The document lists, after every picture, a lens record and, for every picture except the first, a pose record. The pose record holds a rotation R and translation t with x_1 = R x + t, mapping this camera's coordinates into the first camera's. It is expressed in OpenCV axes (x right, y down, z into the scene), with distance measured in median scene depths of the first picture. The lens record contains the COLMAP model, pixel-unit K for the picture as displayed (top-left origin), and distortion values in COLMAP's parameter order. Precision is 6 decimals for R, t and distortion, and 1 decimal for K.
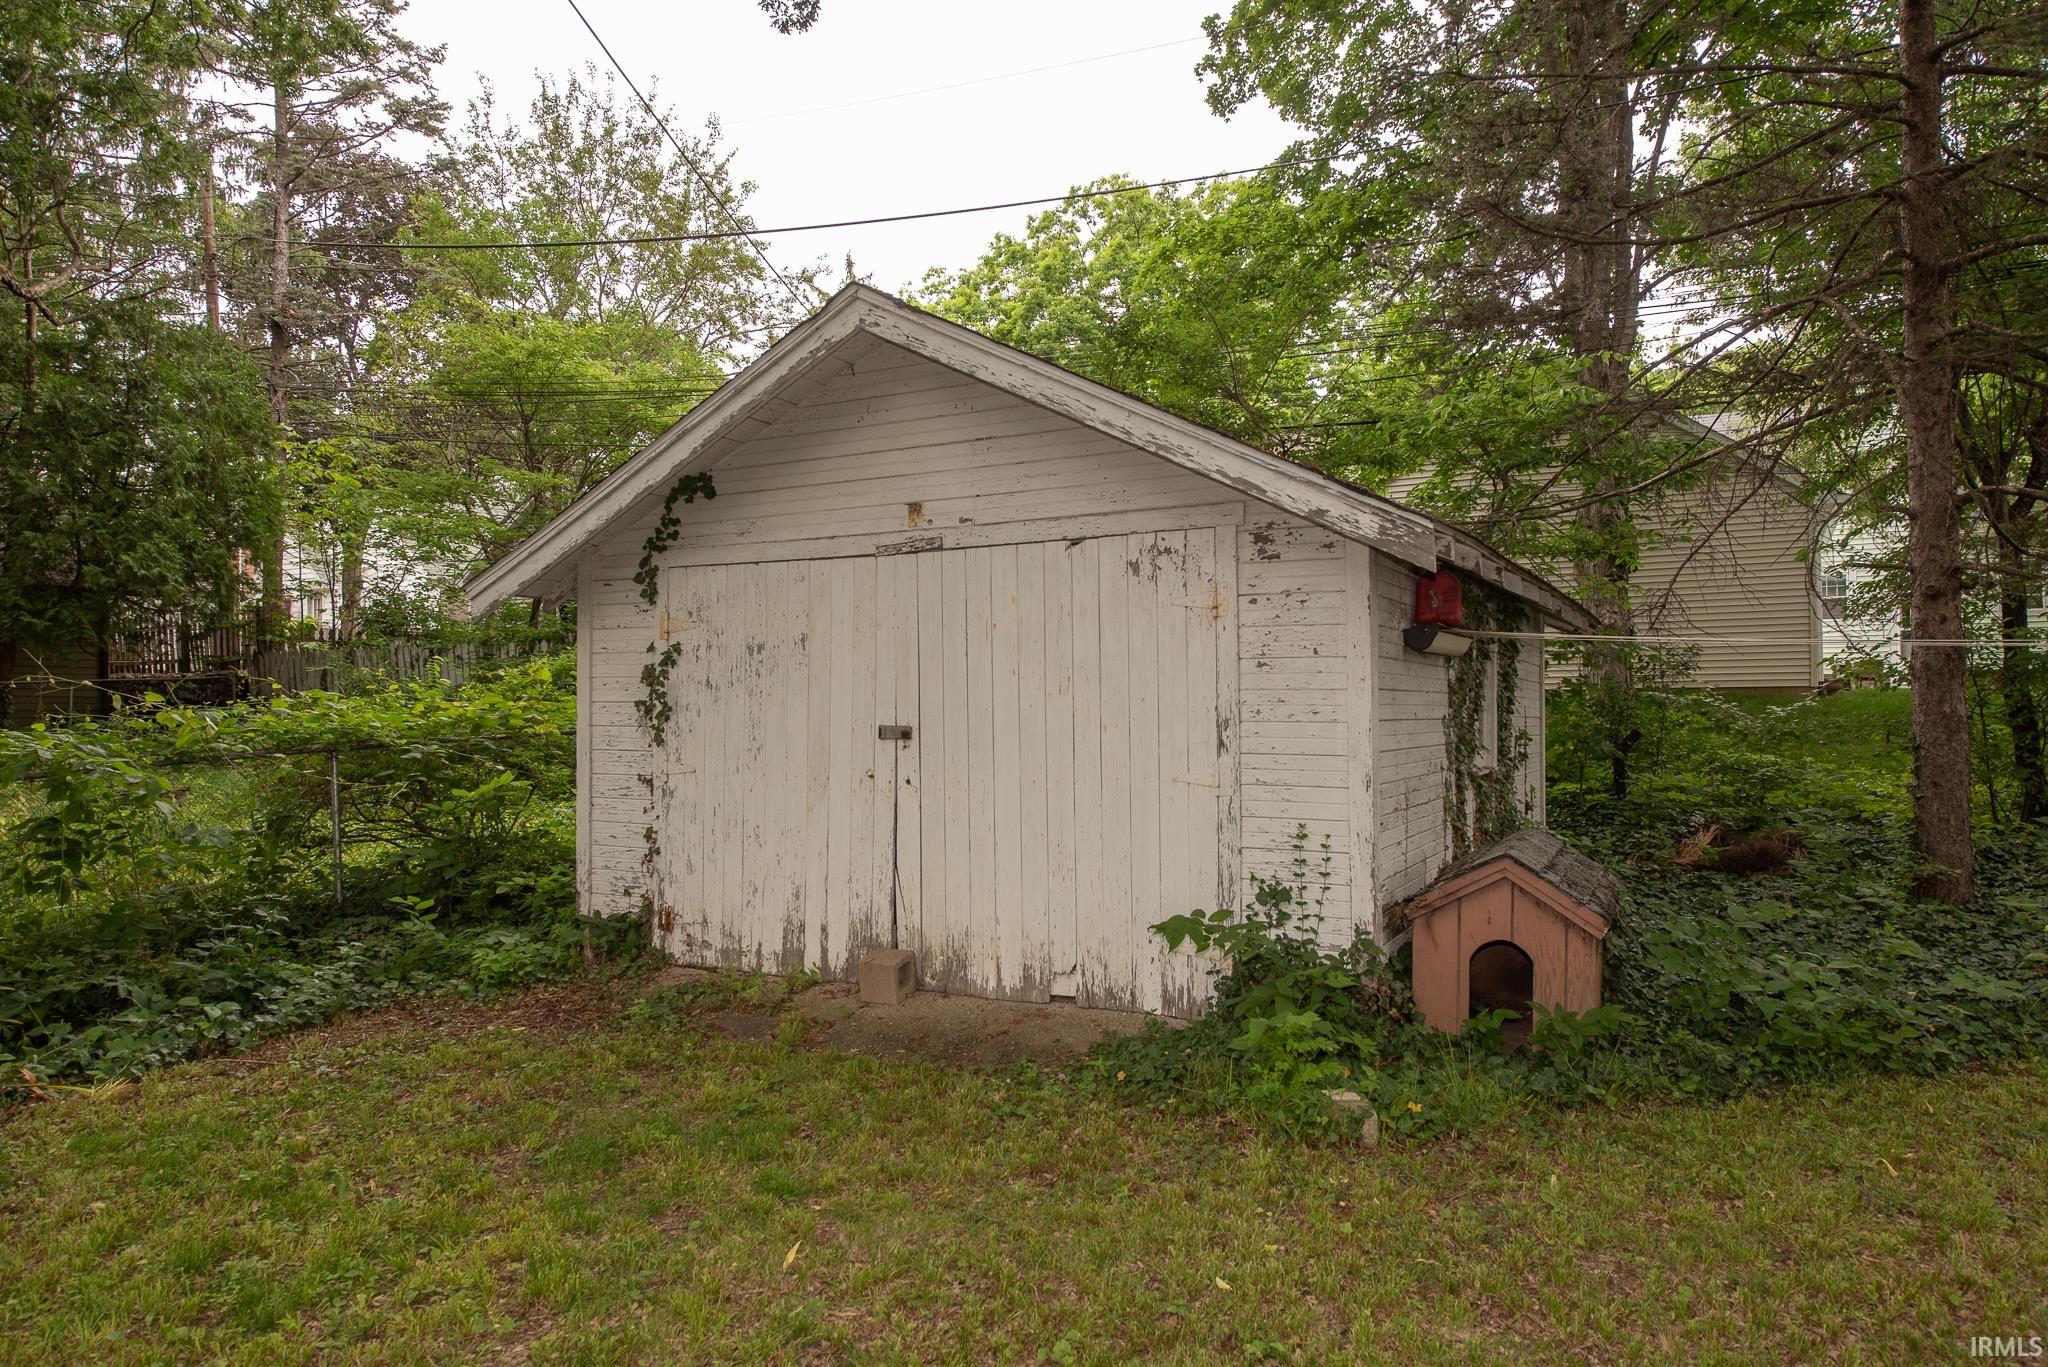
lens RADIAL K [[1374.7, 0, 1021.0], [0, 1374.7, 689.0], [0, 0, 1]] dist [0.000862, 0.000033]
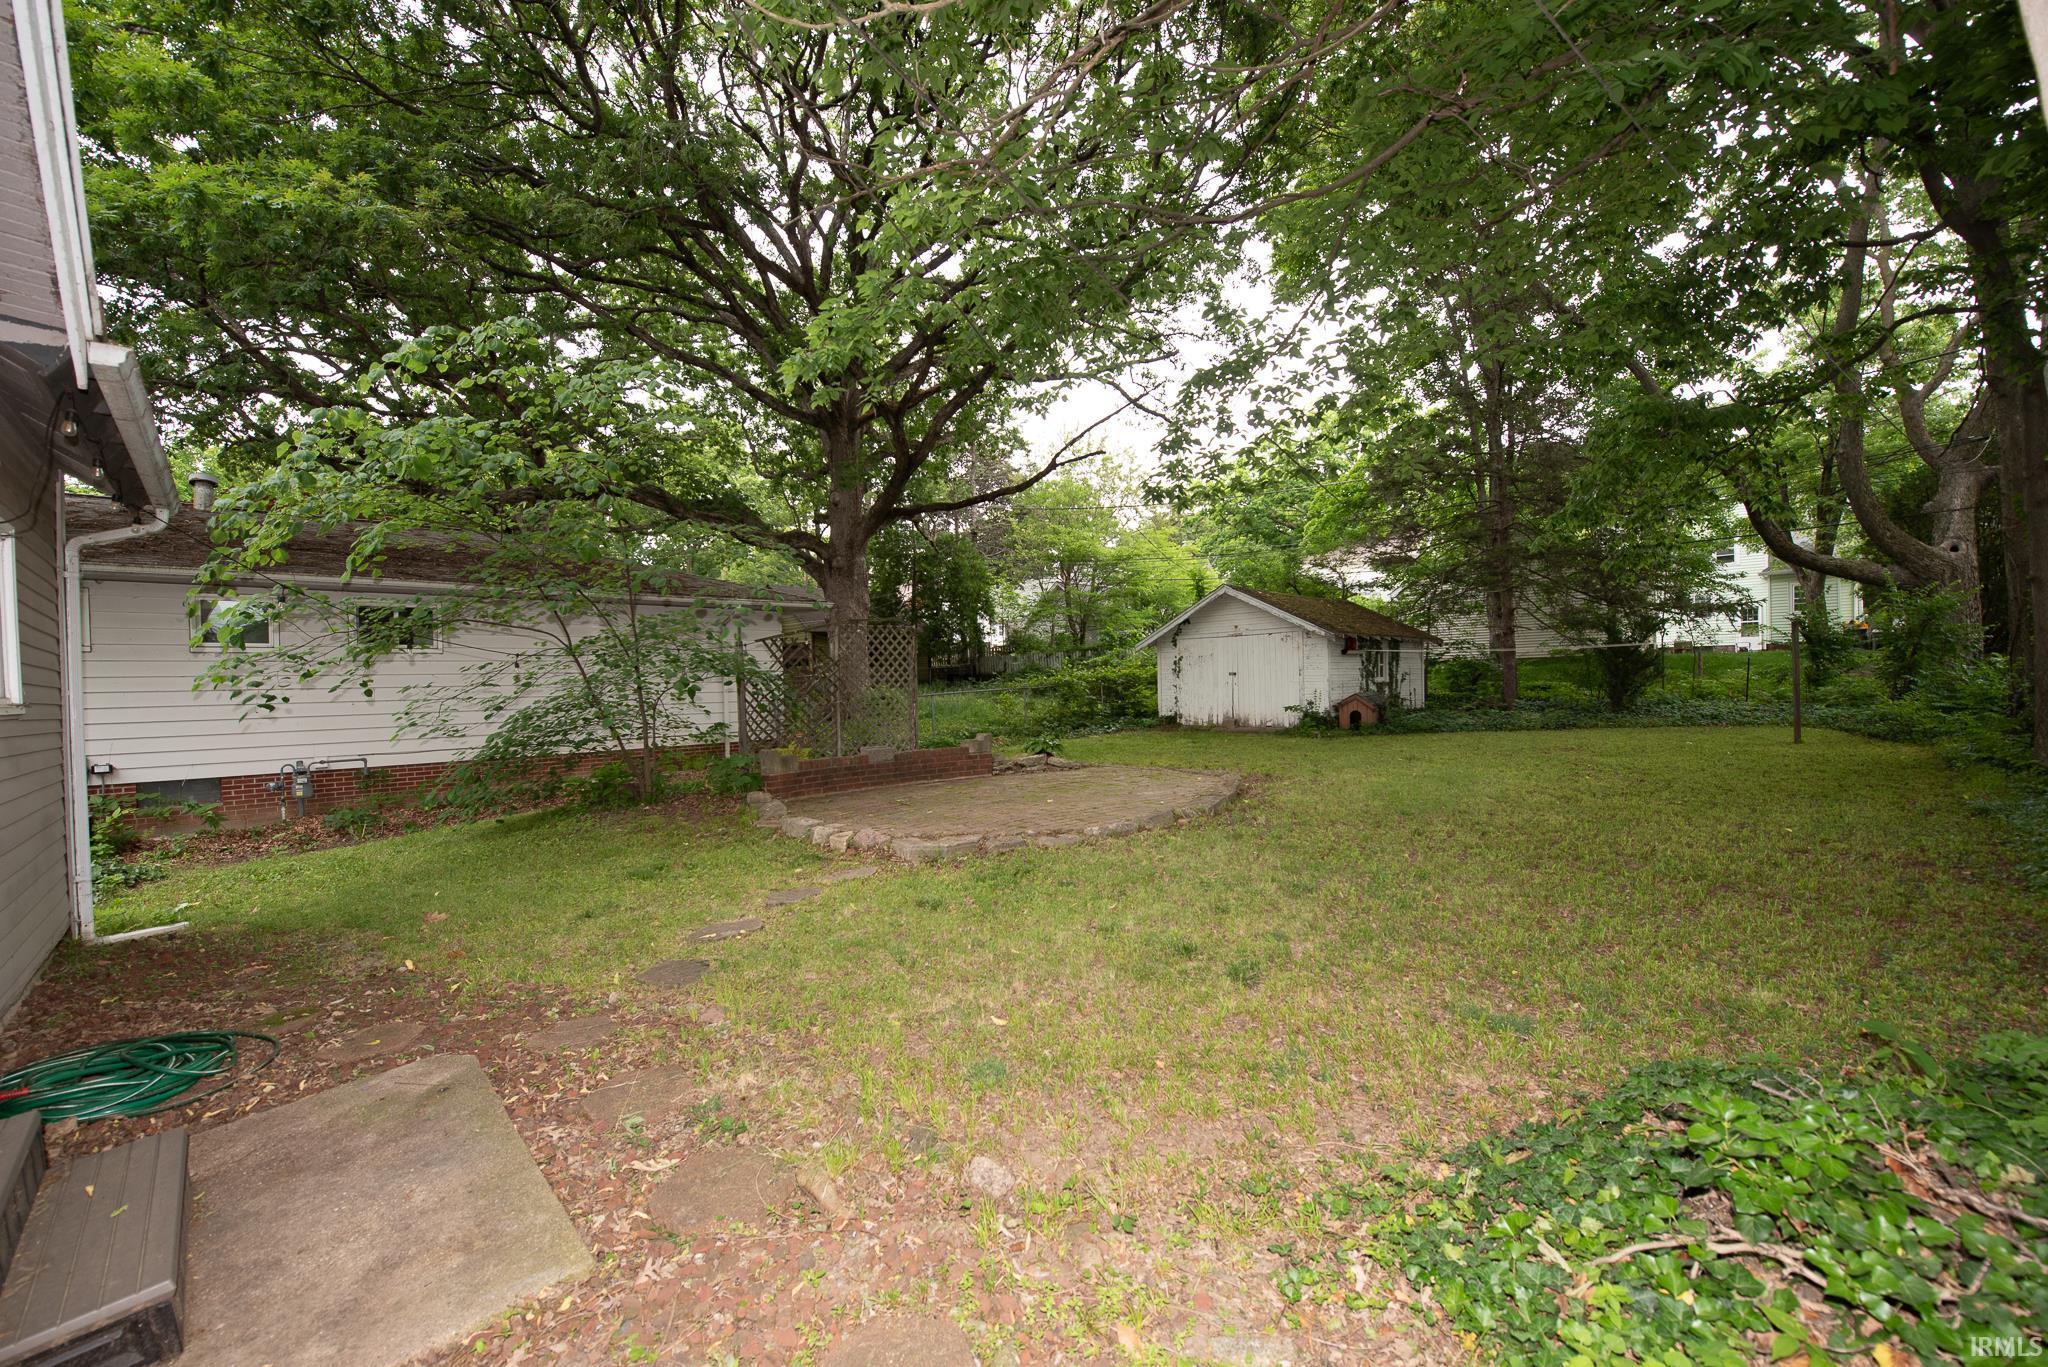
lens RADIAL K [[838.6, 0, 1022.6], [0, 838.6, 687.6], [0, 0, 1]] dist [-0.001912, -0.000190]
pose [[0.959319, -0.013211, -0.282015, 0.030317], [0.020371, 0.999540, 0.022474, -0.000718], [0.281588, -0.027305, 0.959147, -2.023864]]
